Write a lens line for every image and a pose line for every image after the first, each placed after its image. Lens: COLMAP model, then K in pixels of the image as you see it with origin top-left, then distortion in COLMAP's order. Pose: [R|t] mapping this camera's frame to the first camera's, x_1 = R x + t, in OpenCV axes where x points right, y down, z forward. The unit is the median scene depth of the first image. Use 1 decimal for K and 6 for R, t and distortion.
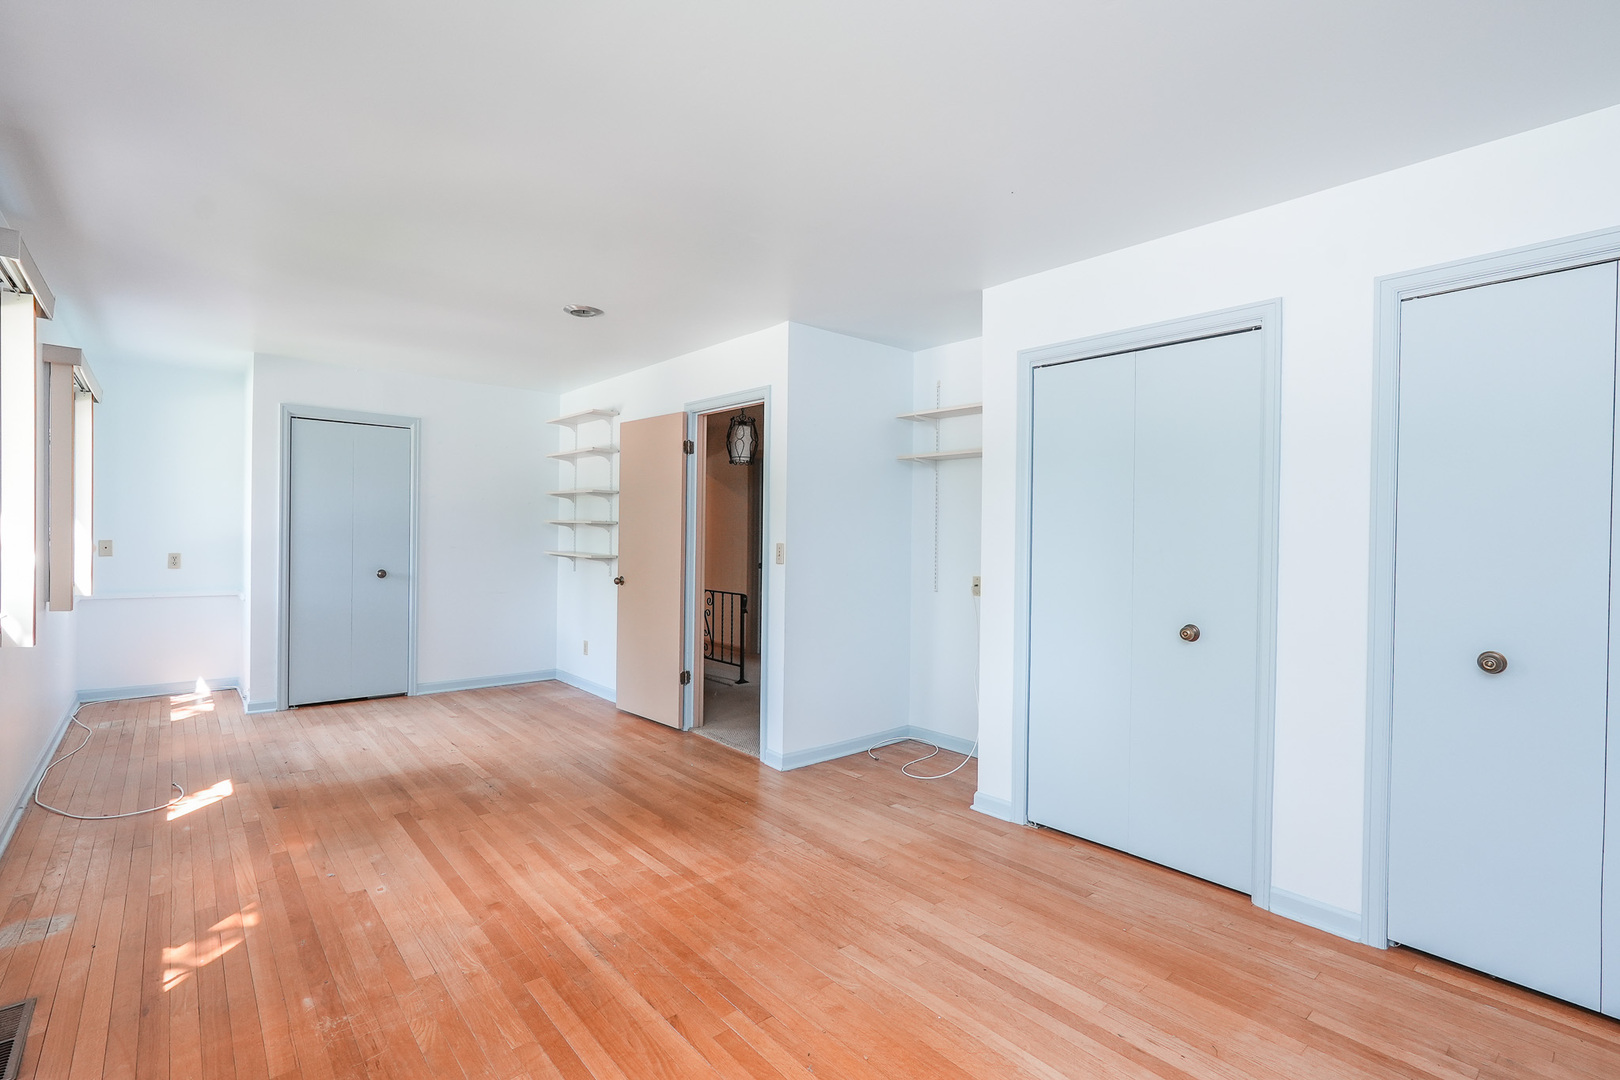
lens RADIAL K [[738.2, 0, 806.3], [0, 738.2, 539.8], [0, 0, 1]] dist [-0.022853, 0.011532]
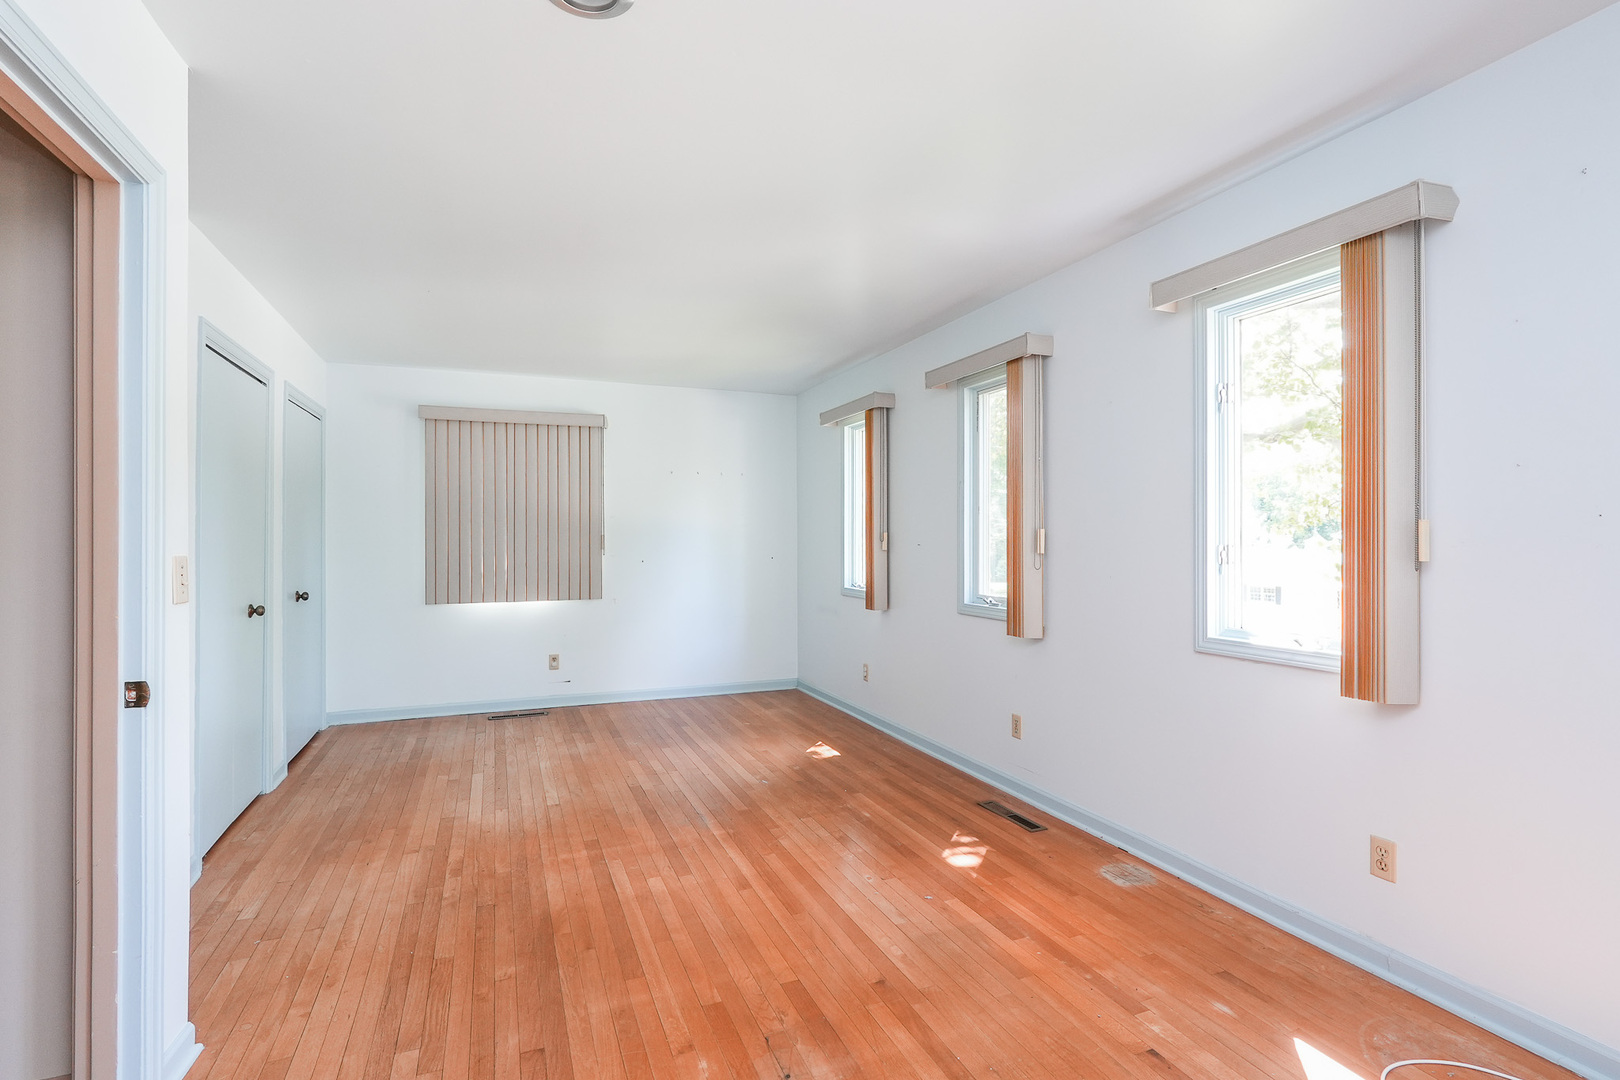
lens RADIAL K [[738.2, 0, 806.3], [0, 738.2, 539.8], [0, 0, 1]] dist [-0.022853, 0.011532]
pose [[-0.948516, -0.013393, 0.316447, -0.775004], [-0.010657, 0.999889, 0.010375, -0.018187], [-0.316551, 0.006468, -0.948553, 1.906458]]
